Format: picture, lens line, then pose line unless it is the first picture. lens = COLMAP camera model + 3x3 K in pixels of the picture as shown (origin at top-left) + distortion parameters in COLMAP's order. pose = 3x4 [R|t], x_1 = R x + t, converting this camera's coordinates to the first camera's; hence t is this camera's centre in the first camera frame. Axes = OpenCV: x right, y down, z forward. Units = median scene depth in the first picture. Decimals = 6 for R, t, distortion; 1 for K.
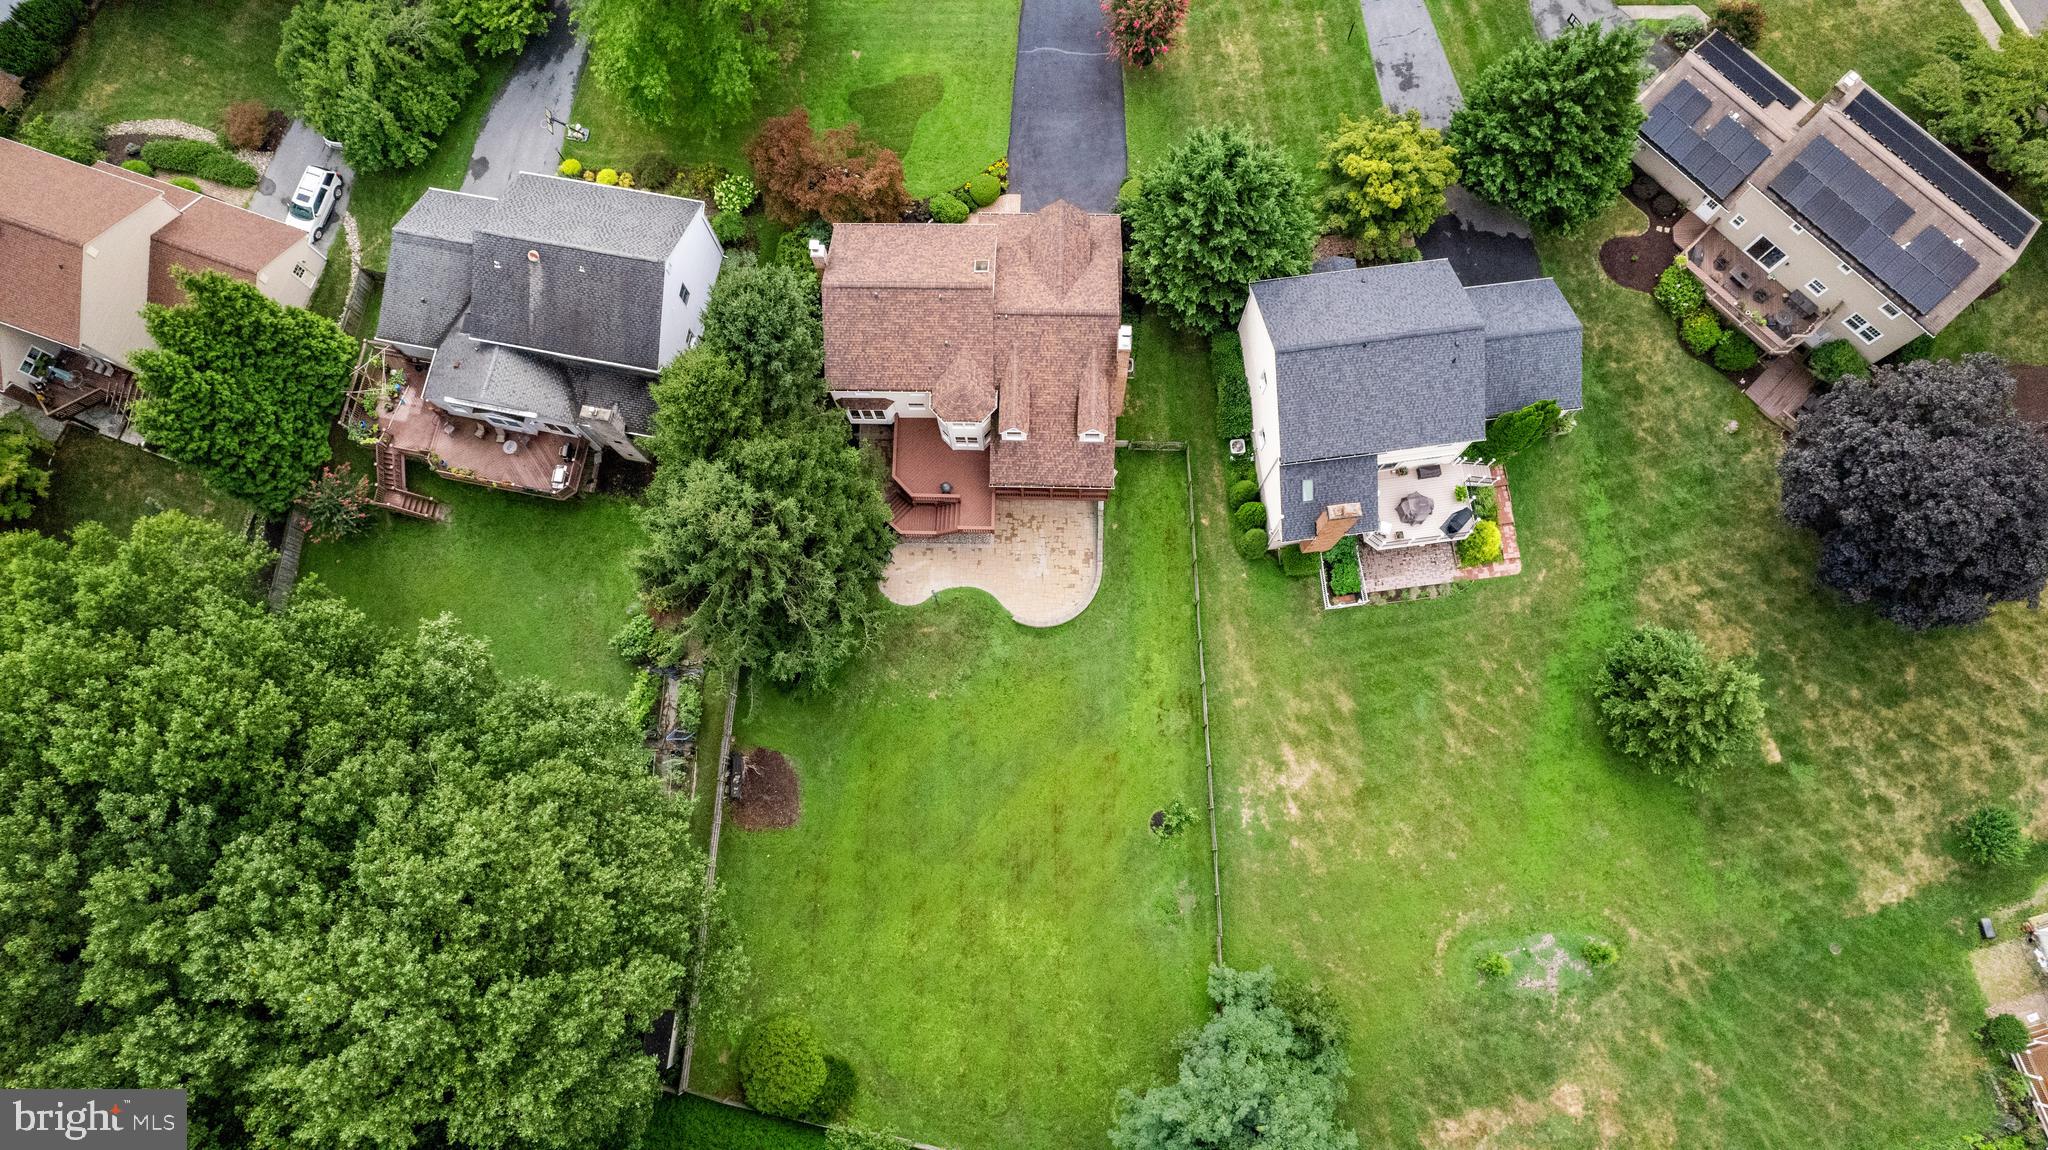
lens RADIAL K [[1307.4, 0, 1036.5], [0, 1307.4, 584.8], [0, 0, 1]] dist [-0.070047, 0.056660]
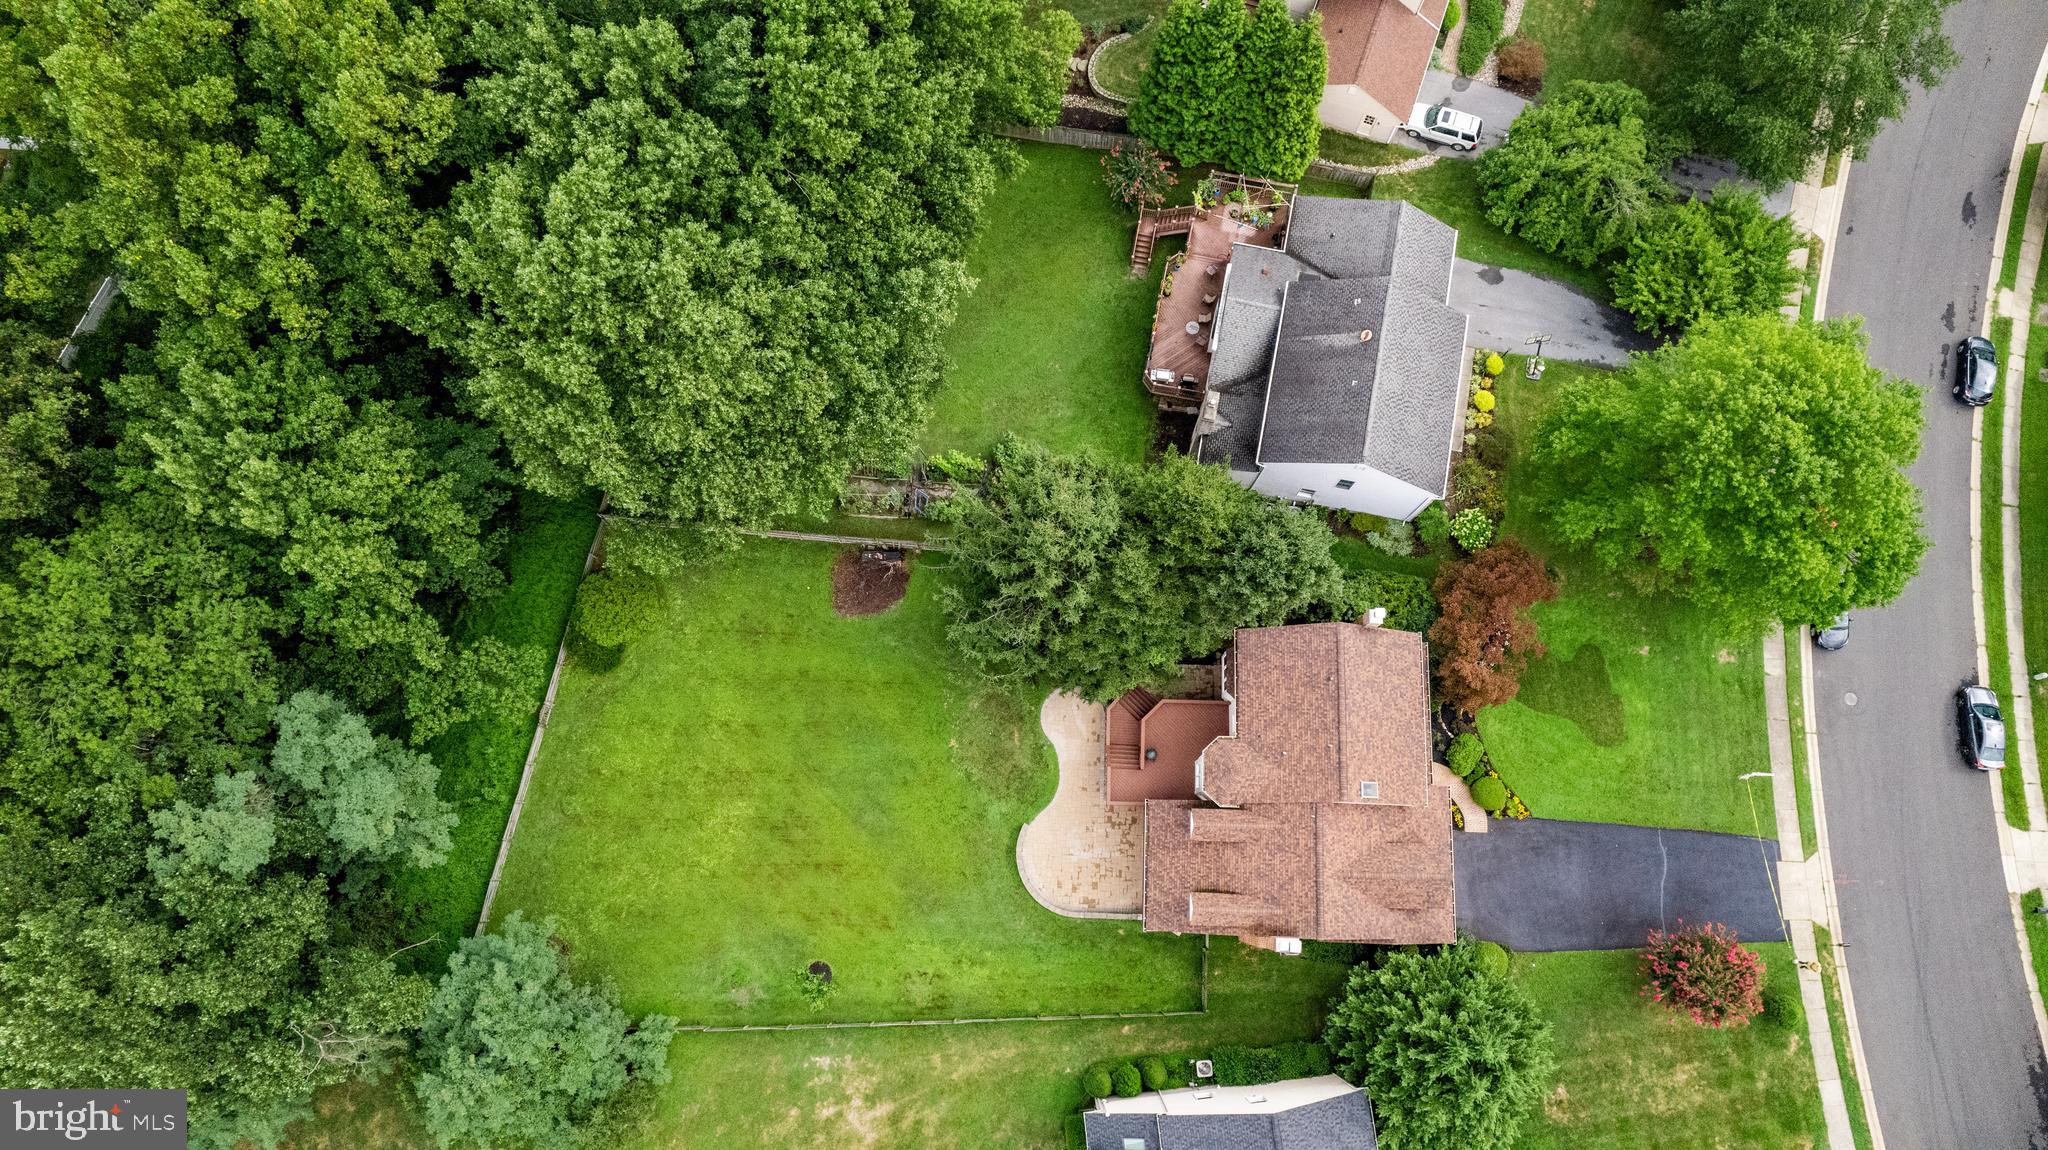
lens RADIAL K [[1307.5, 0, 1026.6], [0, 1307.5, 585.7], [0, 0, 1]] dist [-0.034049, -0.048244]
pose [[-0.008511, 0.979441, -0.201550, 0.004825], [-0.977735, 0.034111, 0.207052, -0.188528], [0.209671, 0.198825, 0.957344, 0.019085]]
